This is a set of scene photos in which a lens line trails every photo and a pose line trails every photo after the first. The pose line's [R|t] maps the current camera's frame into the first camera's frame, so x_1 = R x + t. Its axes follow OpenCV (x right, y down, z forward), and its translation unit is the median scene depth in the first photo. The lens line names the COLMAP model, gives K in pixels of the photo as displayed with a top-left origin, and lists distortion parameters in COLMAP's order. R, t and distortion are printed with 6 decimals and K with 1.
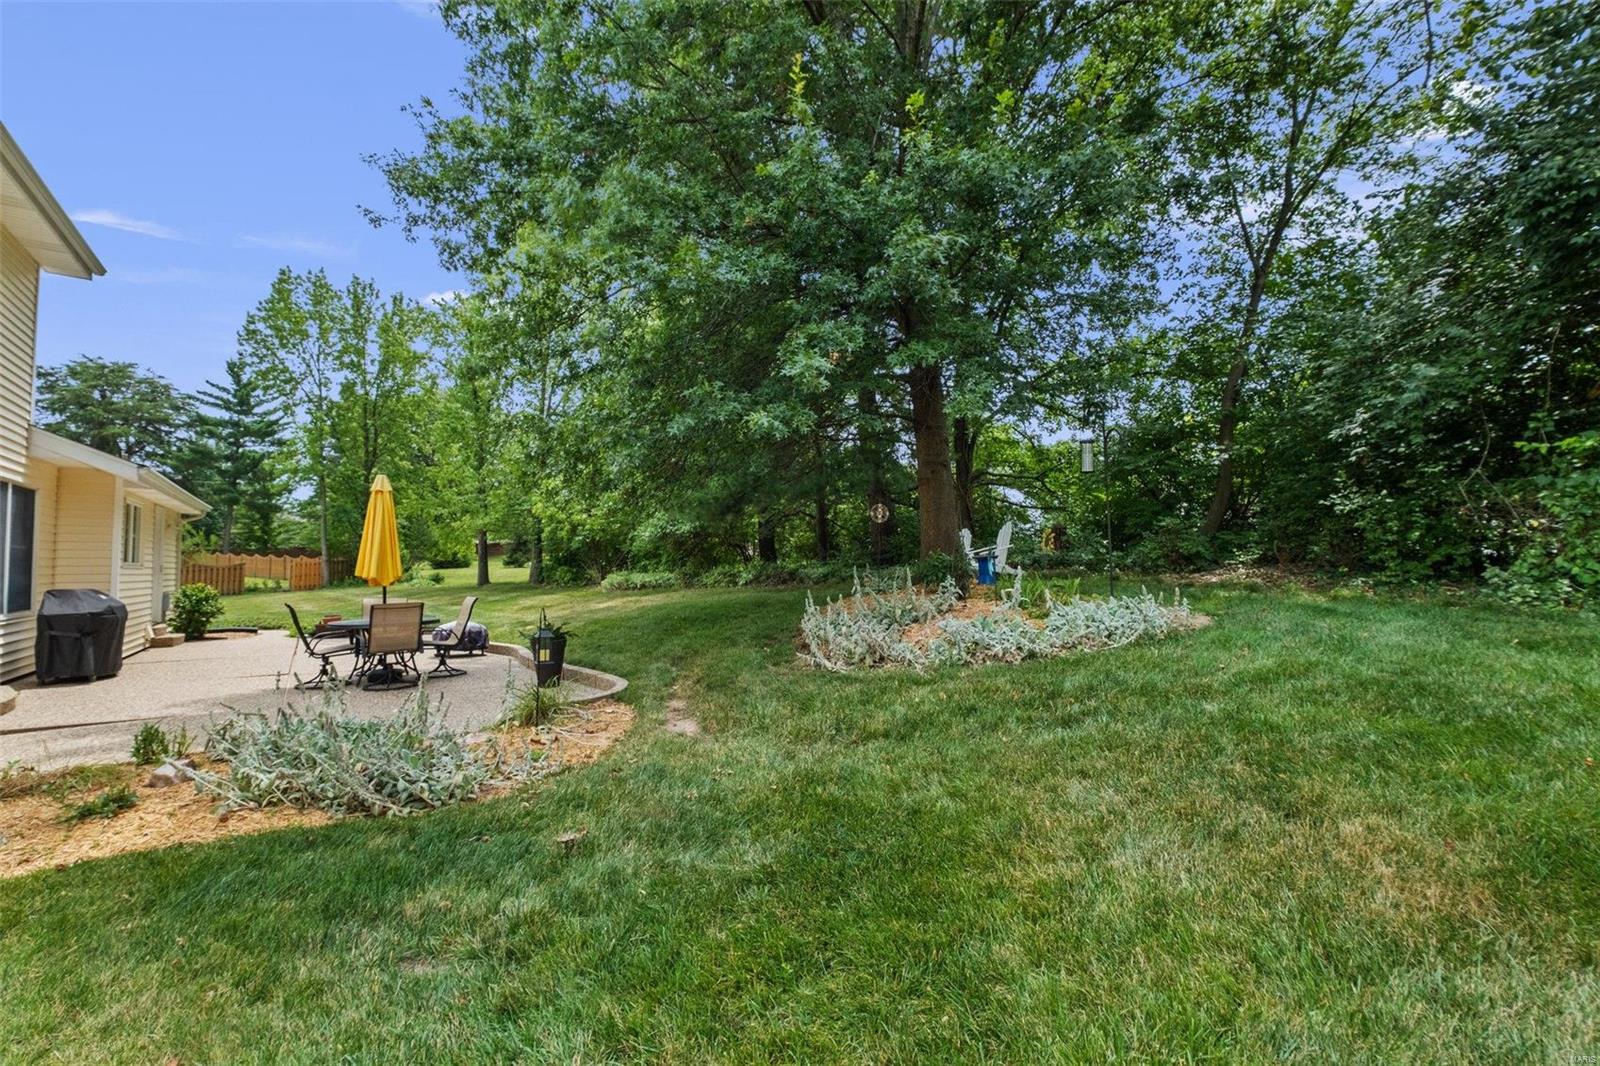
lens RADIAL K [[729.6, 0, 800.0], [0, 729.6, 533.0], [0, 0, 1]] dist [-0.053360, 0.014435]
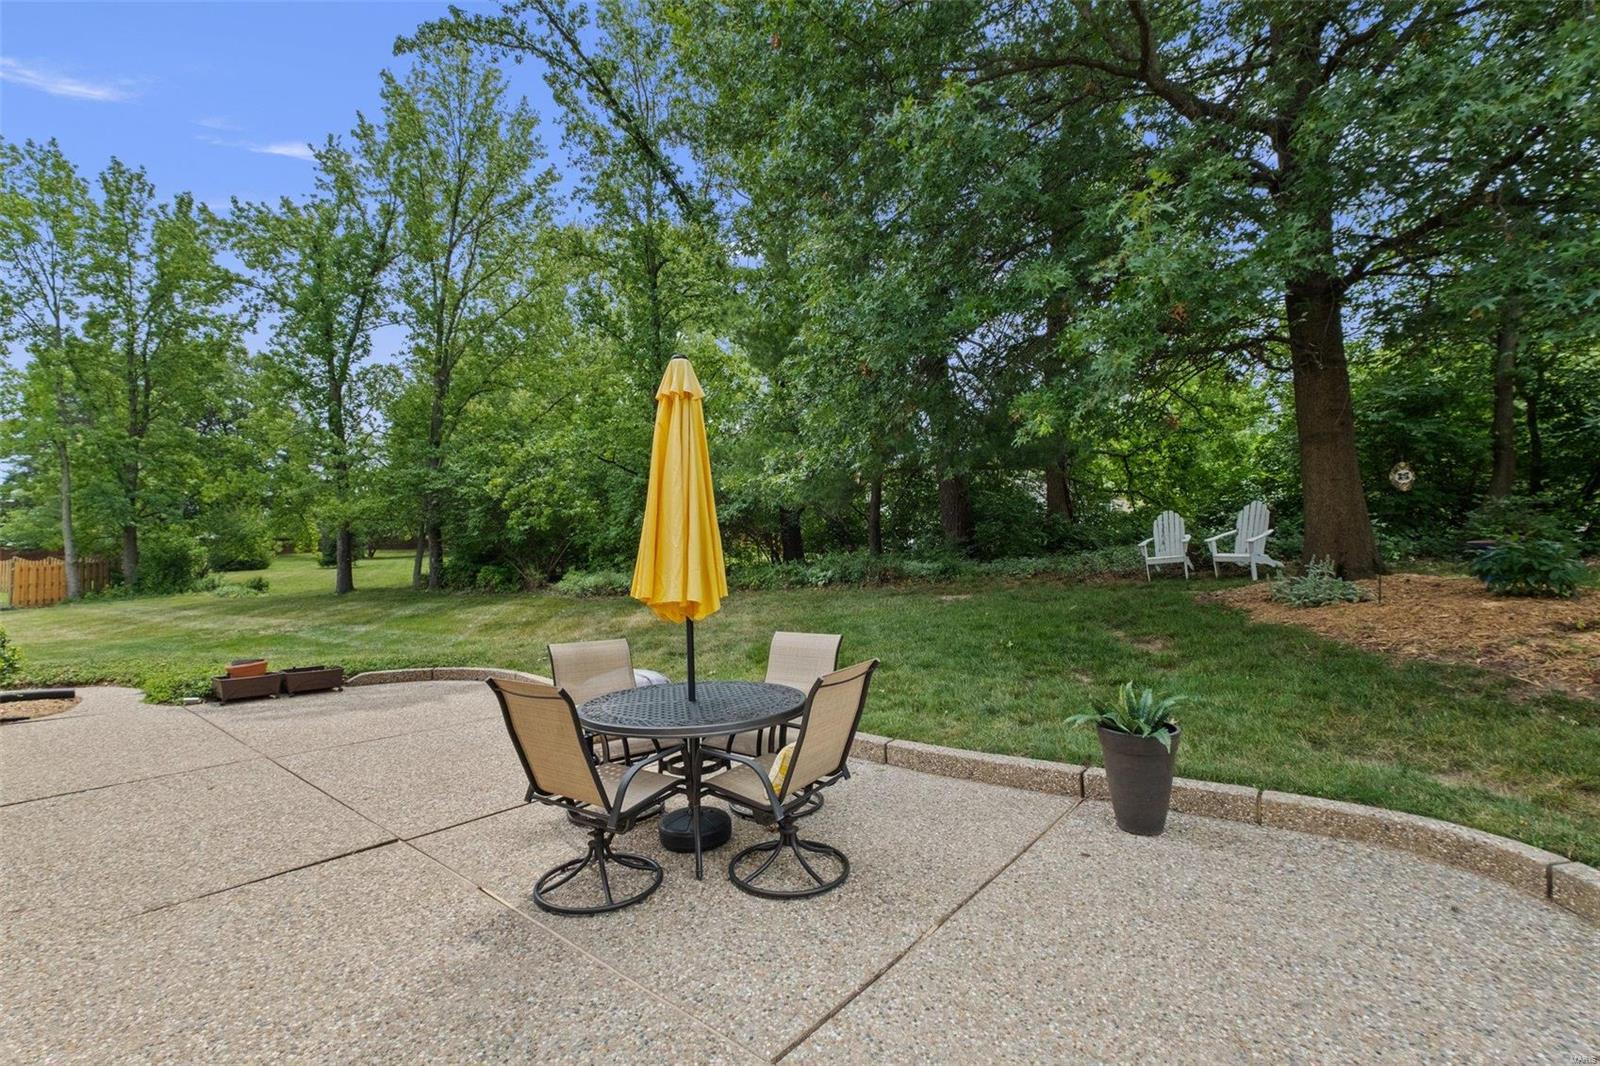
lens RADIAL K [[729.6, 0, 800.0], [0, 729.6, 533.0], [0, 0, 1]] dist [-0.053360, 0.014435]
pose [[0.961779, -0.004932, 0.273784, -0.163125], [0.002484, 0.999954, 0.009286, 0.004431], [-0.273817, -0.008251, 0.961746, 0.146221]]
